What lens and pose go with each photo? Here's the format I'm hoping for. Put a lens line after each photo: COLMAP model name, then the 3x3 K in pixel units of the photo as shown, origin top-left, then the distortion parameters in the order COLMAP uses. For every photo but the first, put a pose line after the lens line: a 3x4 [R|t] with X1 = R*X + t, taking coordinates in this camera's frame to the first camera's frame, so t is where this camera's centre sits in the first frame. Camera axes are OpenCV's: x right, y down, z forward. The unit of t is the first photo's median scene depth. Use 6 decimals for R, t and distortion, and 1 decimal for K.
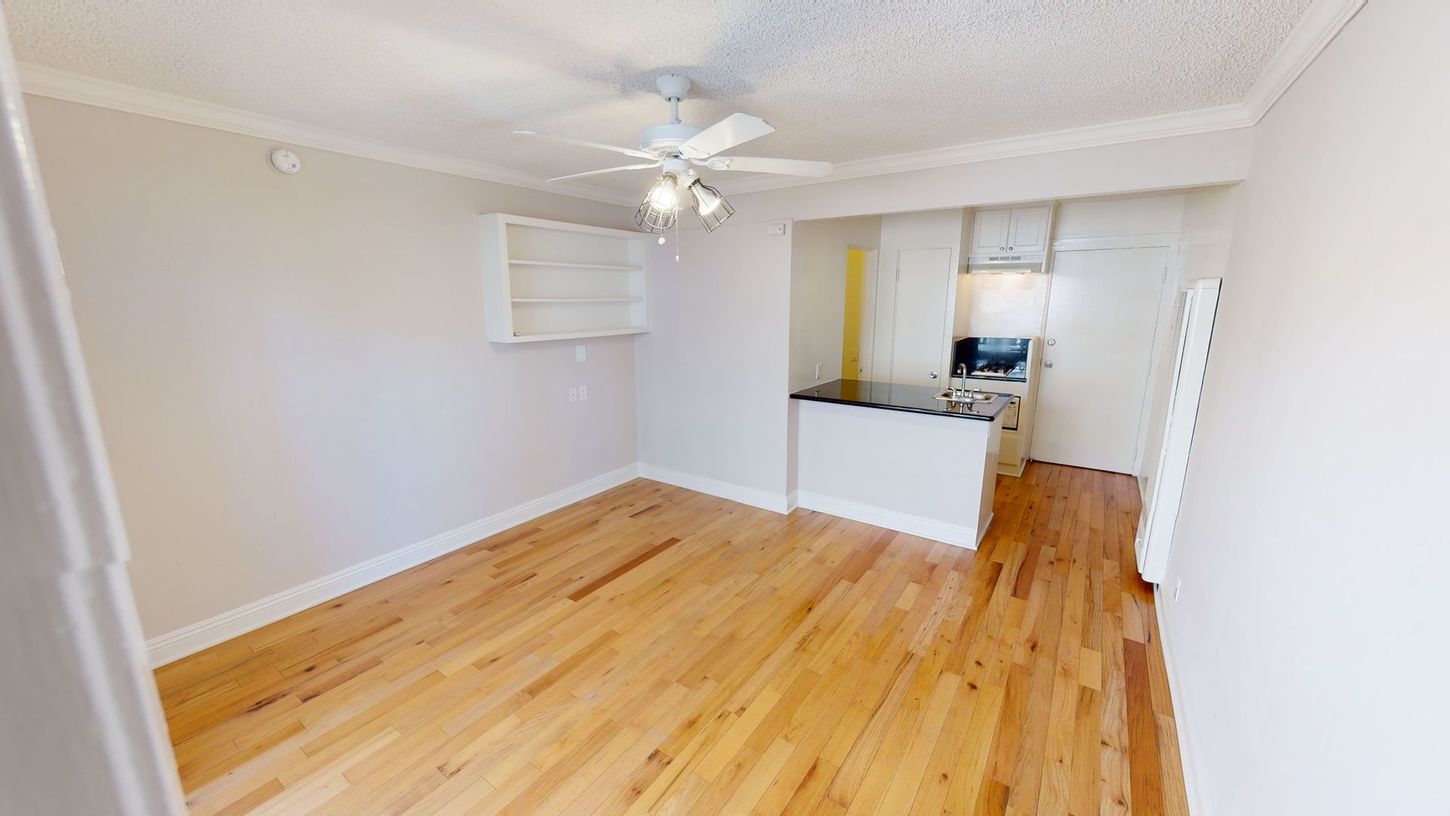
lens RADIAL K [[532.9, 0, 724.2], [0, 532.9, 407.3], [0, 0, 1]] dist [0.000890, 0.000030]
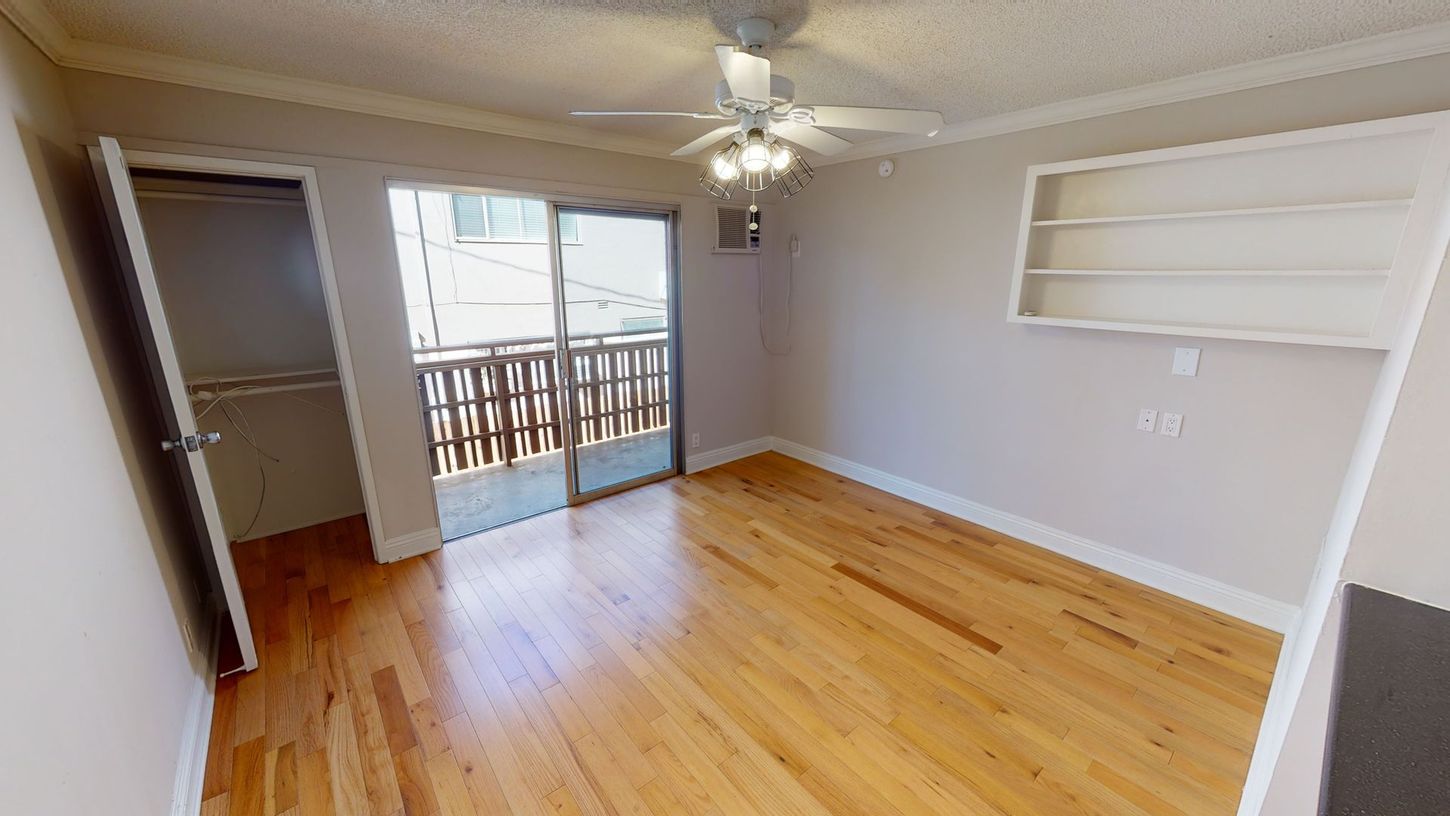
lens RADIAL K [[532.9, 0, 725.2], [0, 532.9, 413.9], [0, 0, 1]] dist [0.000890, 0.000030]
pose [[-0.257405, 0.265111, -0.929225, 0.608939], [-0.197753, 0.926824, 0.319205, -0.184488], [0.945852, 0.265922, -0.186142, 0.861417]]
